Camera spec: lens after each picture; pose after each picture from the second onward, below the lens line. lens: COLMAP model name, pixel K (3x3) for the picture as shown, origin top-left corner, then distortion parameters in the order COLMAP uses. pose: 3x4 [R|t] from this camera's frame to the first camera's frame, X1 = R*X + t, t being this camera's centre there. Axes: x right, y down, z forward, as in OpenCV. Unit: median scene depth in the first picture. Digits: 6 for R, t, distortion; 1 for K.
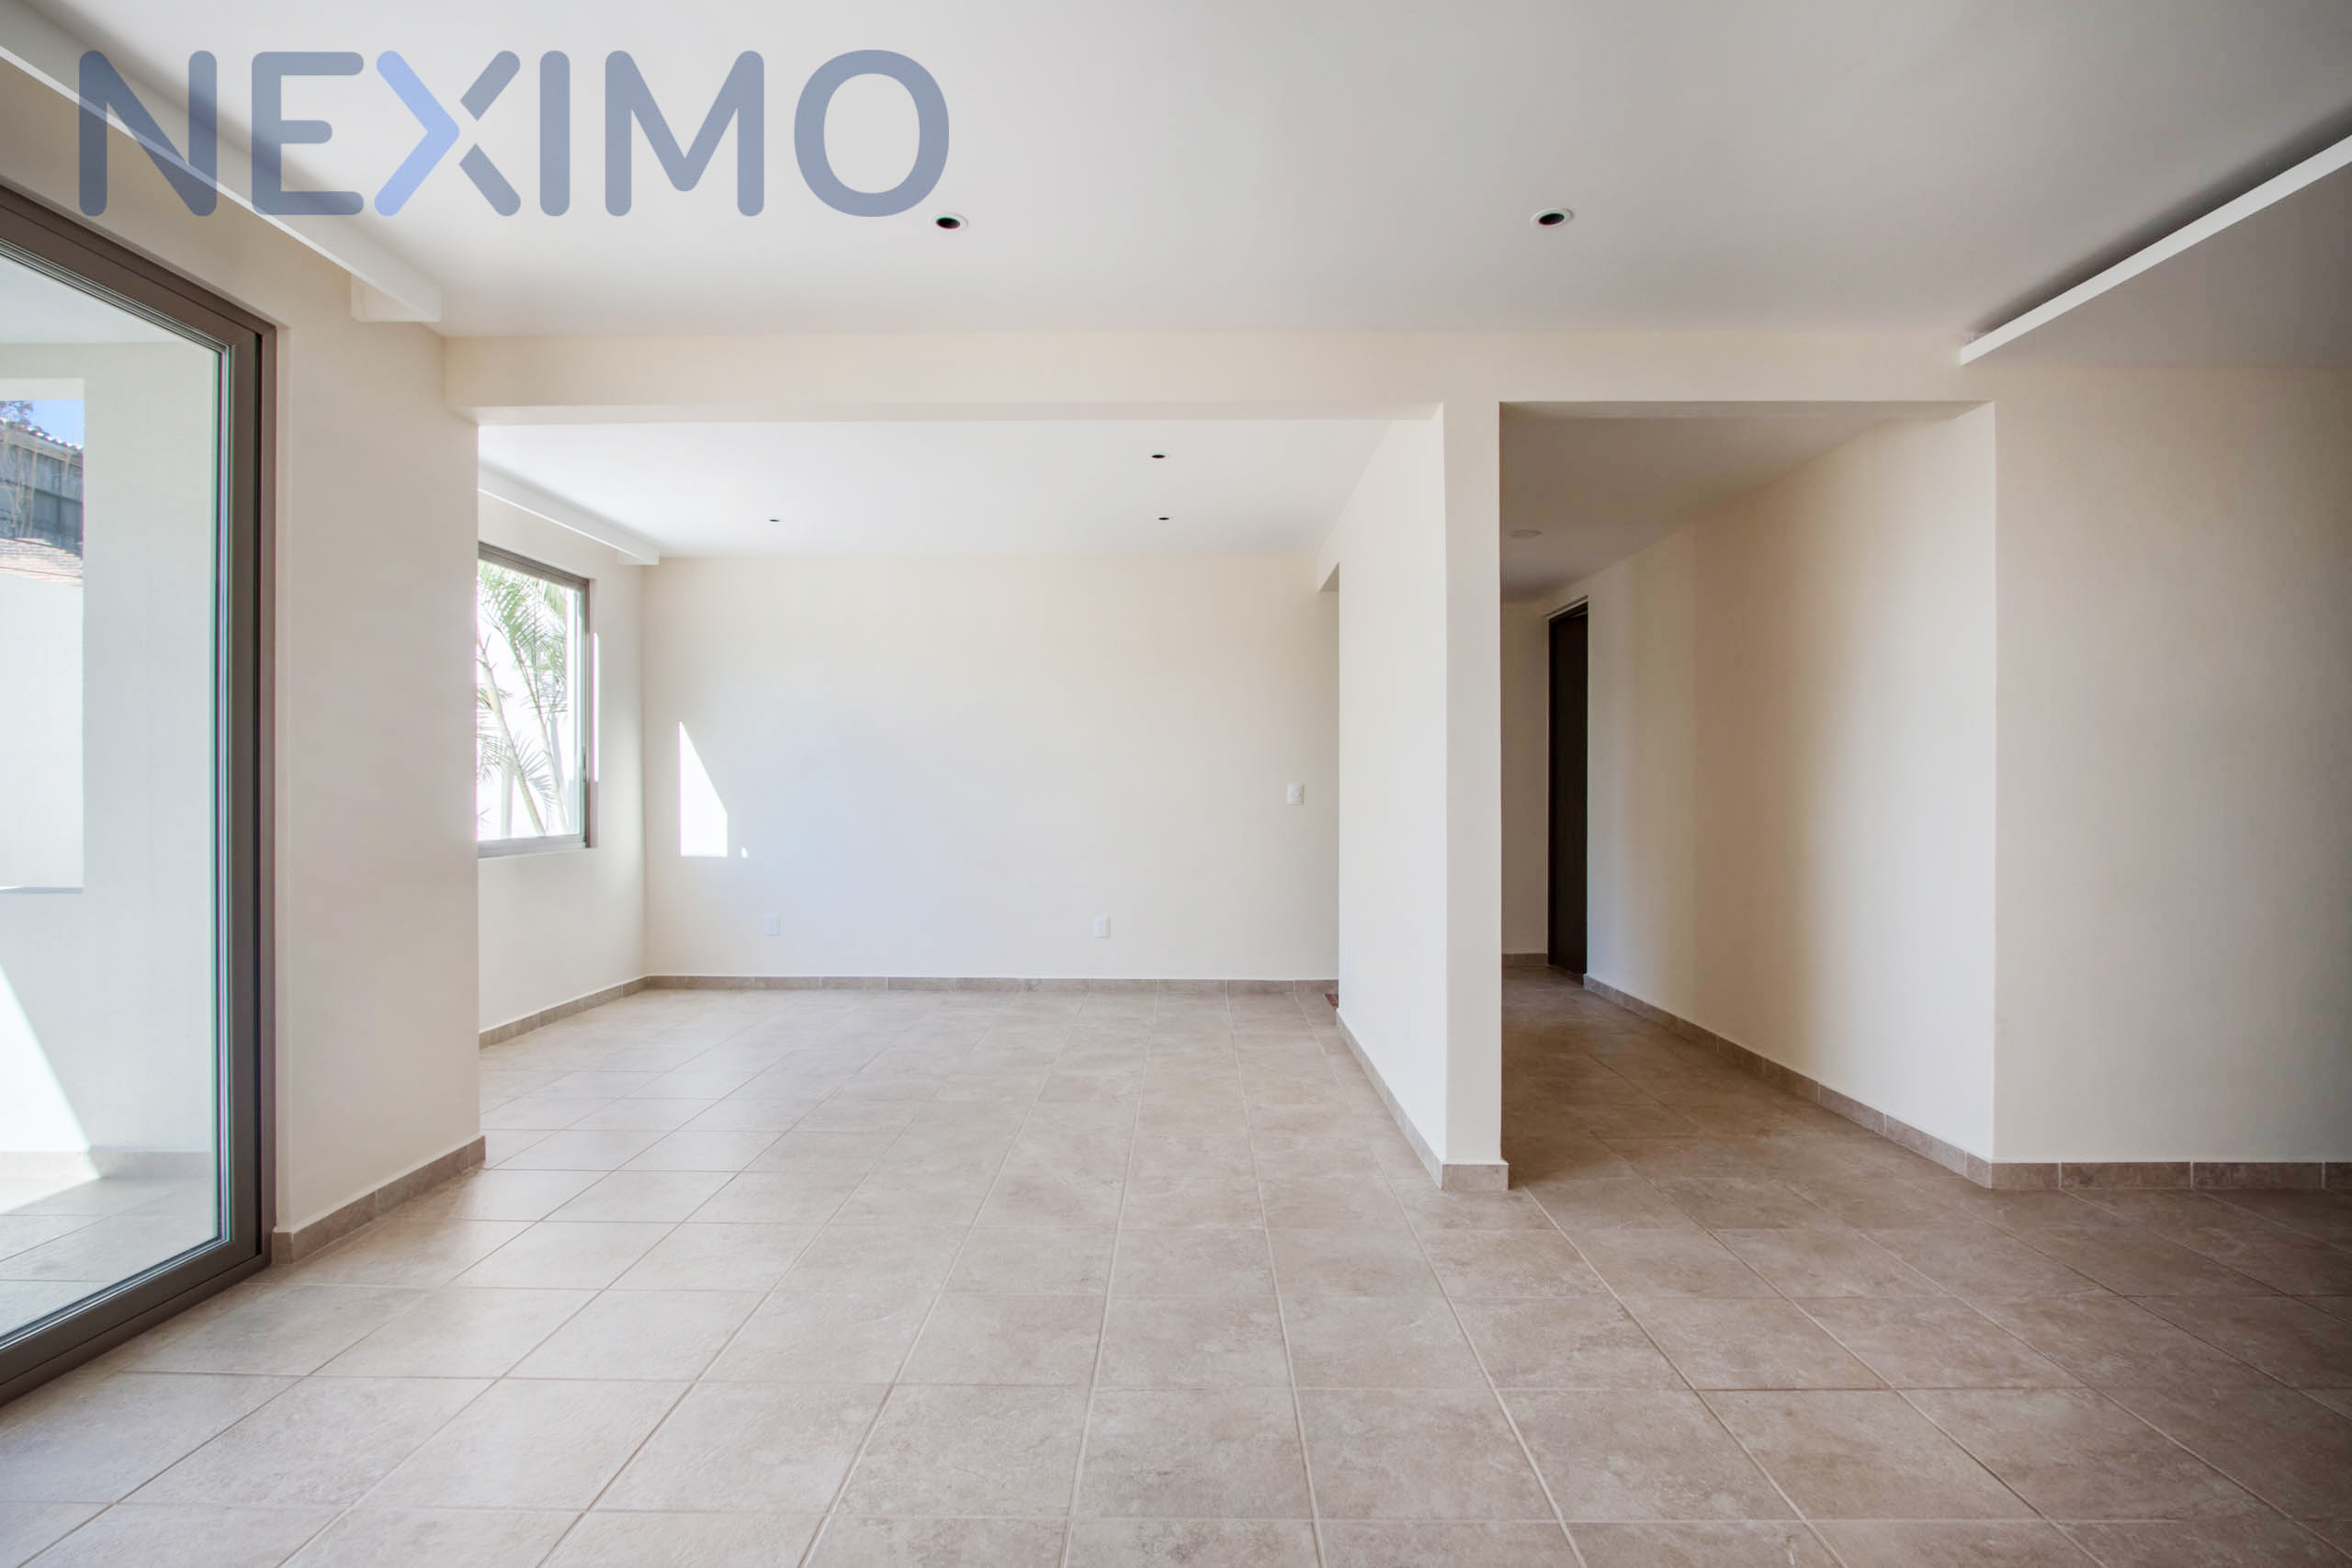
lens RADIAL K [[1102.6, 0, 1176.0], [0, 1102.6, 784.0], [0, 0, 1]] dist [-0.024024, 0.008149]
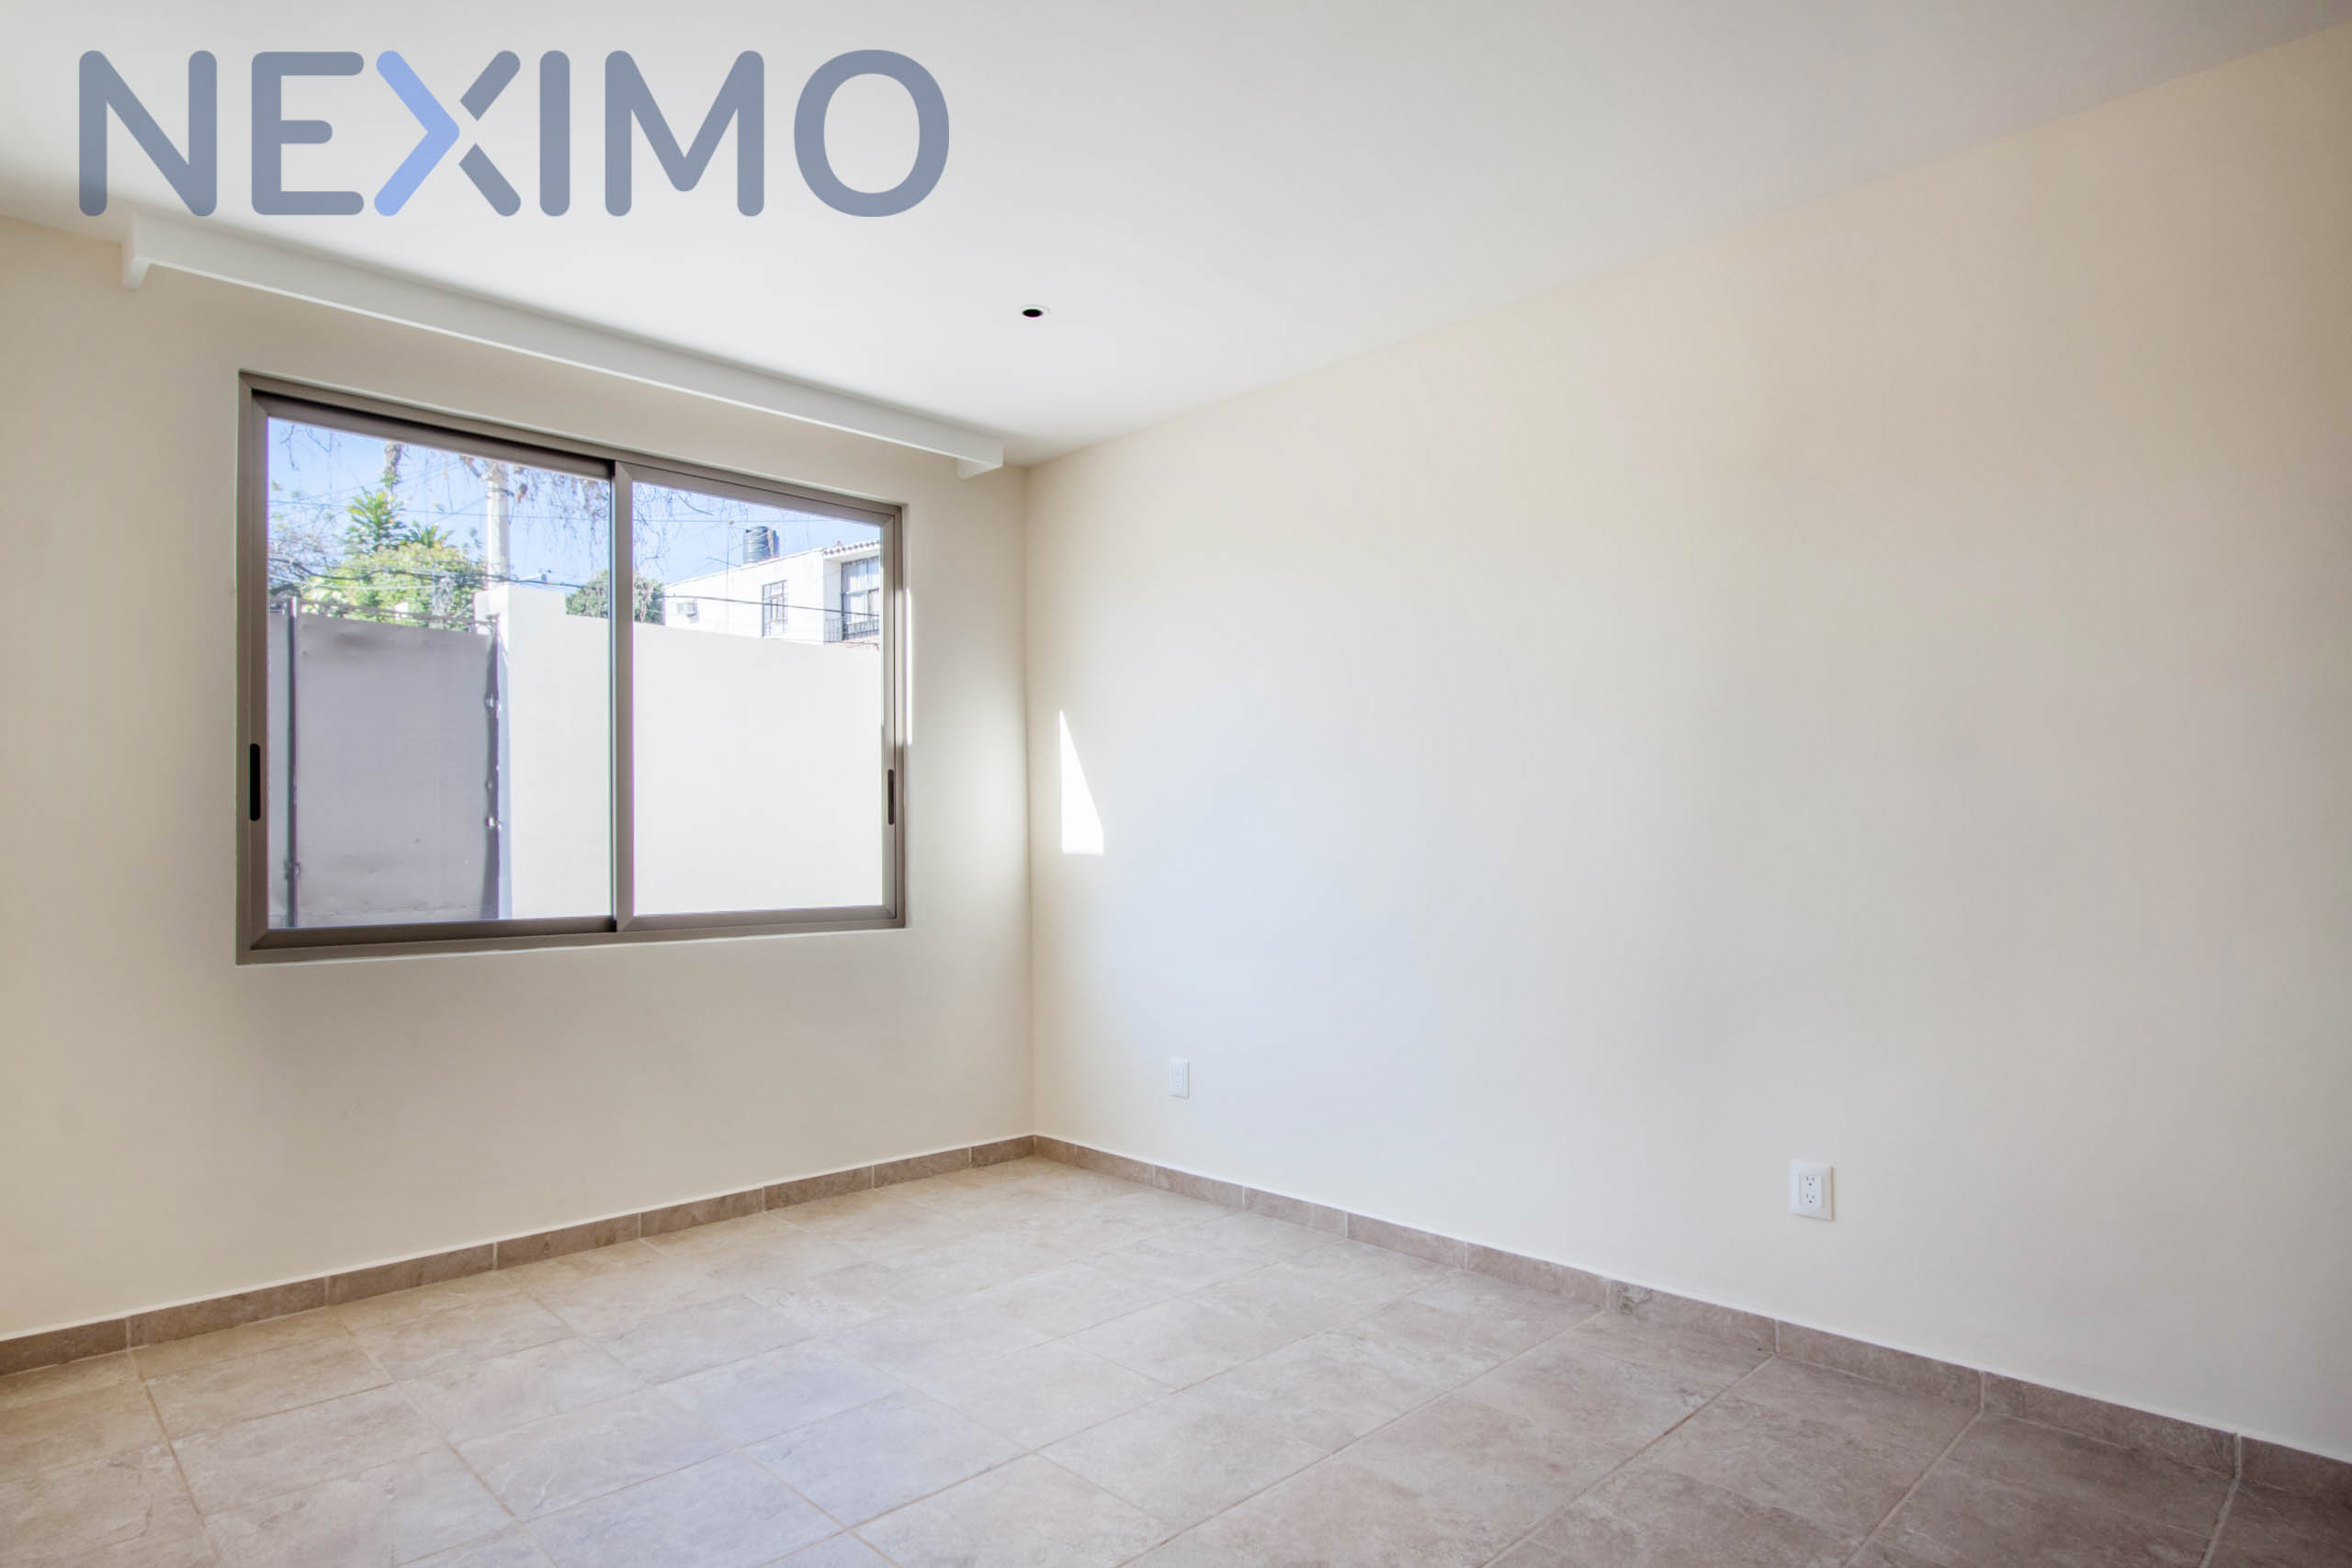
lens RADIAL K [[1295.4, 0, 1135.3], [0, 1295.4, 826.0], [0, 0, 1]] dist [-0.015553, 0.000502]
pose [[0.695206, -0.015477, -0.718644, 0.183377], [0.010525, 0.999880, -0.011352, 0.017460], [0.718733, 0.000328, 0.695286, 1.082774]]
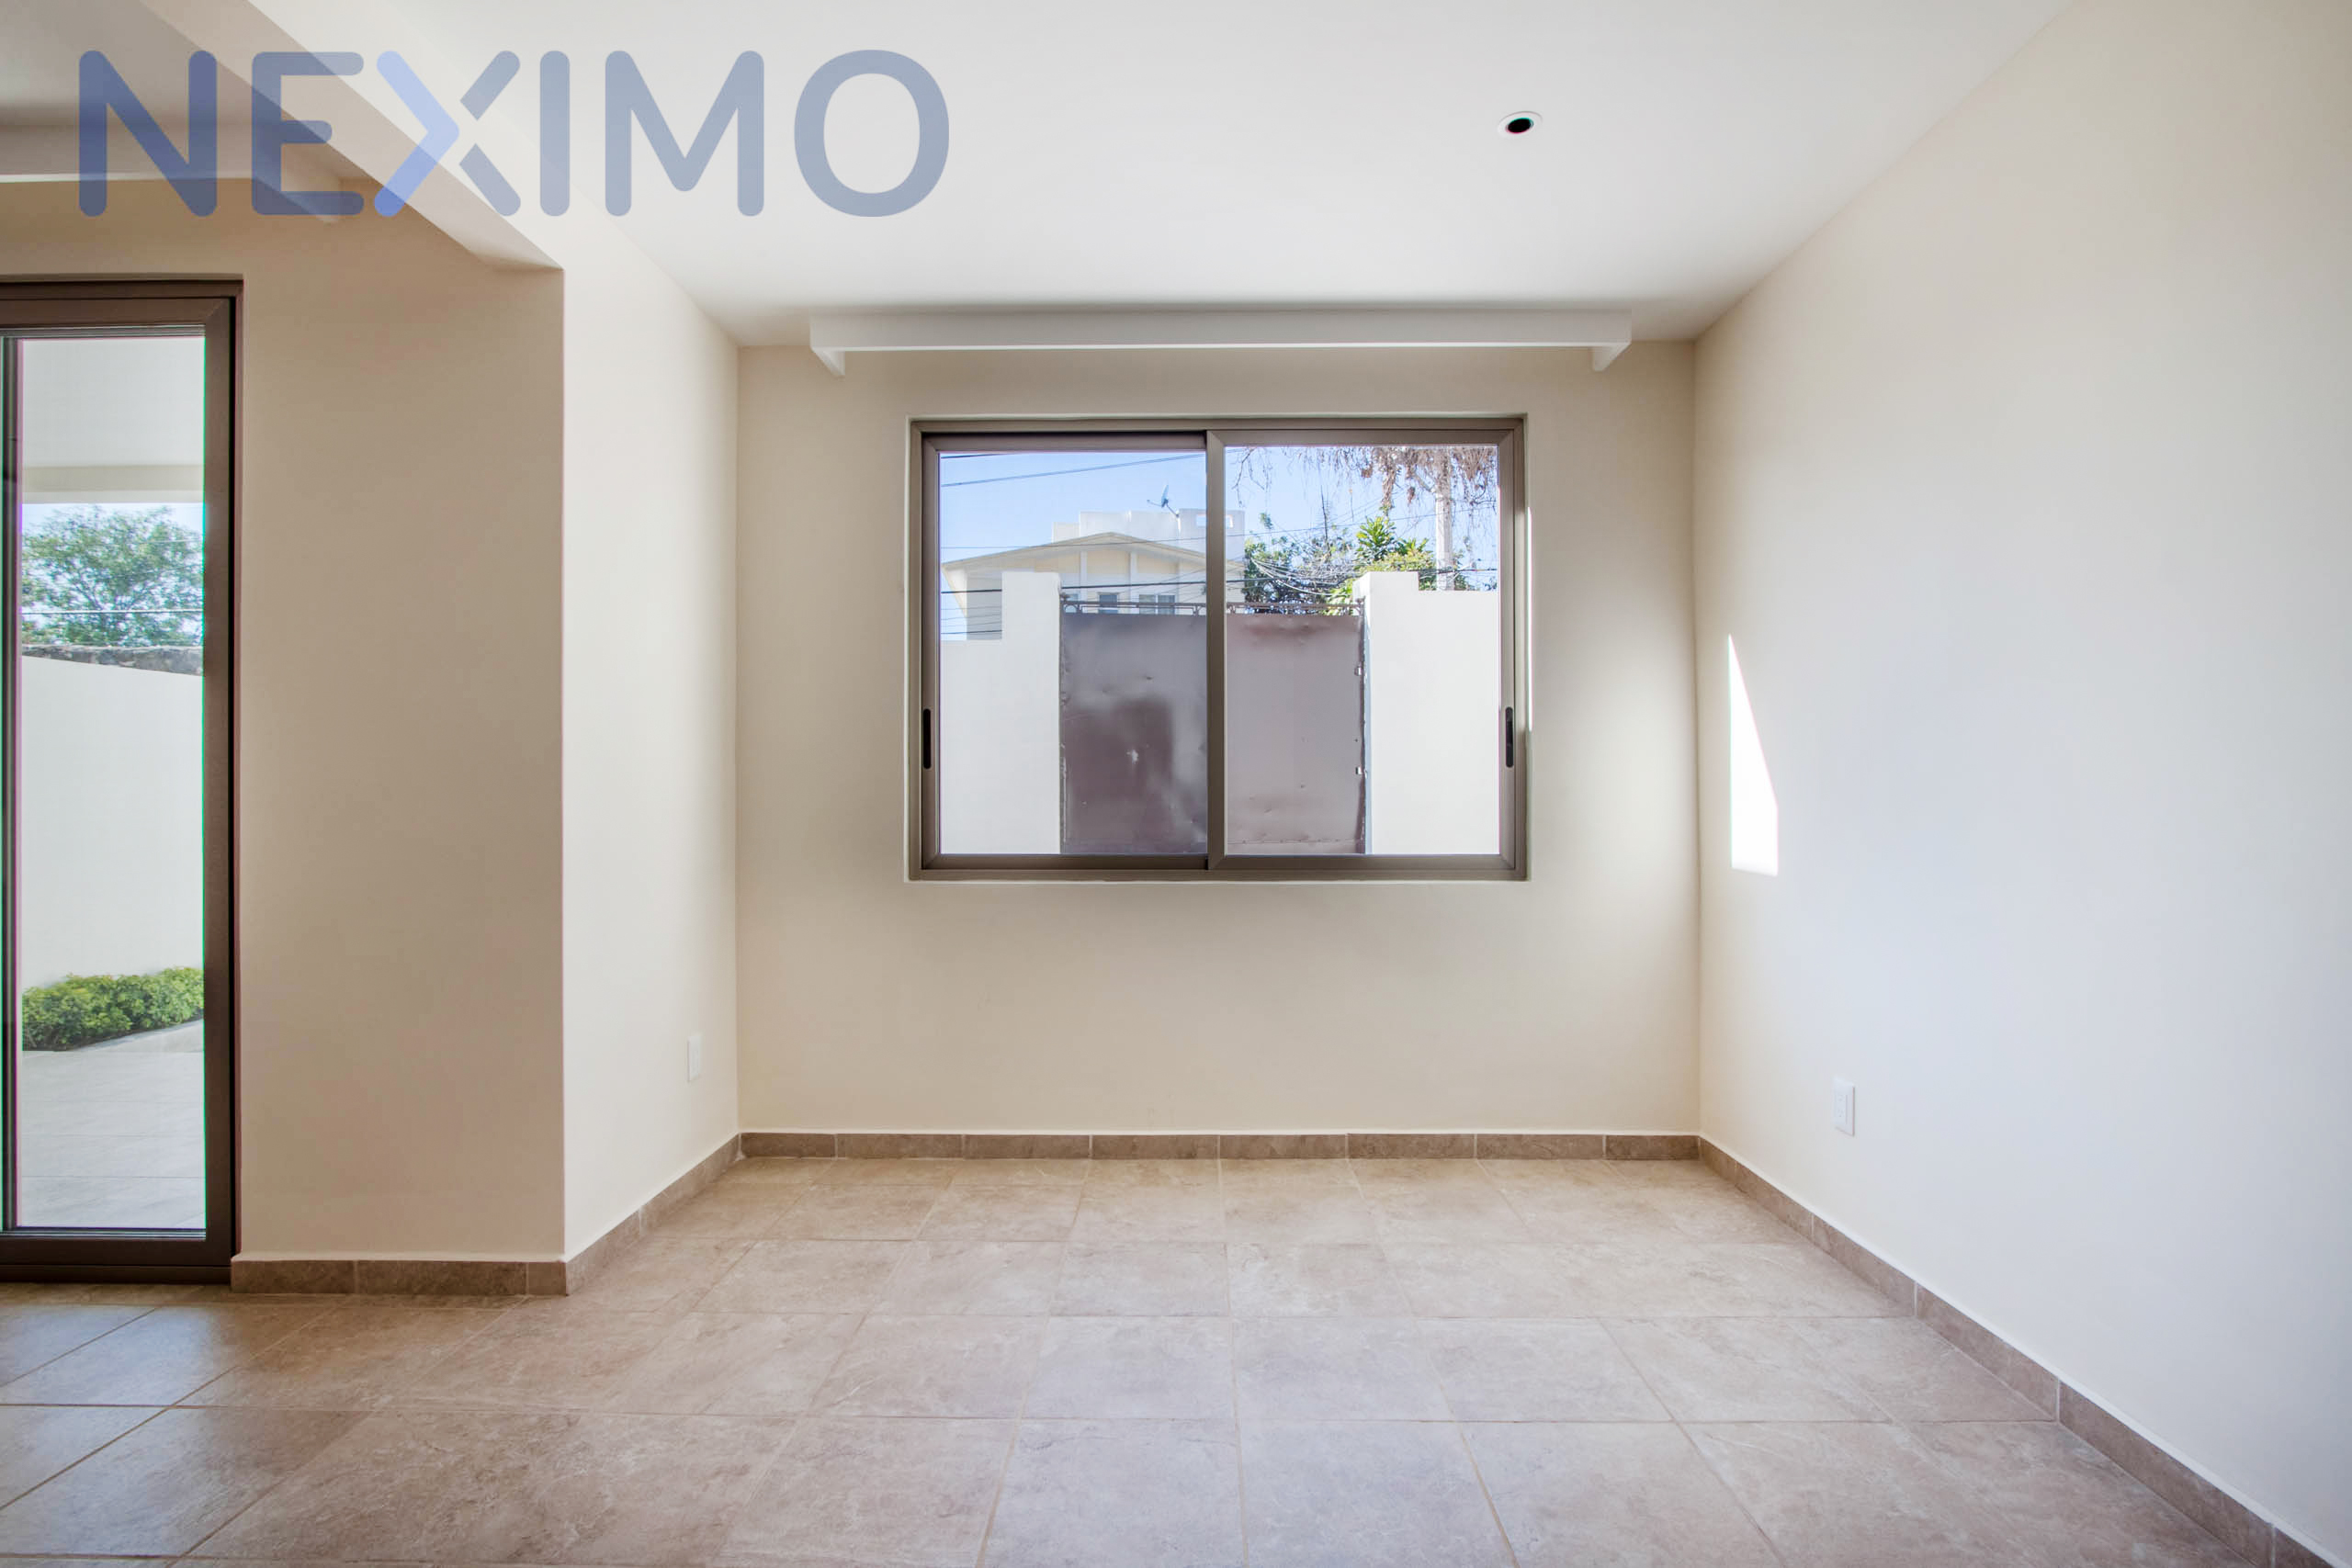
lens RADIAL K [[1102.6, 0, 1176.0], [0, 1102.6, 784.0], [0, 0, 1]] dist [-0.024024, 0.008149]
pose [[-0.006164, -0.010146, -0.999930, 0.086409], [0.006562, 0.999927, -0.010187, 0.023112], [0.999959, -0.006625, -0.006097, 1.546849]]
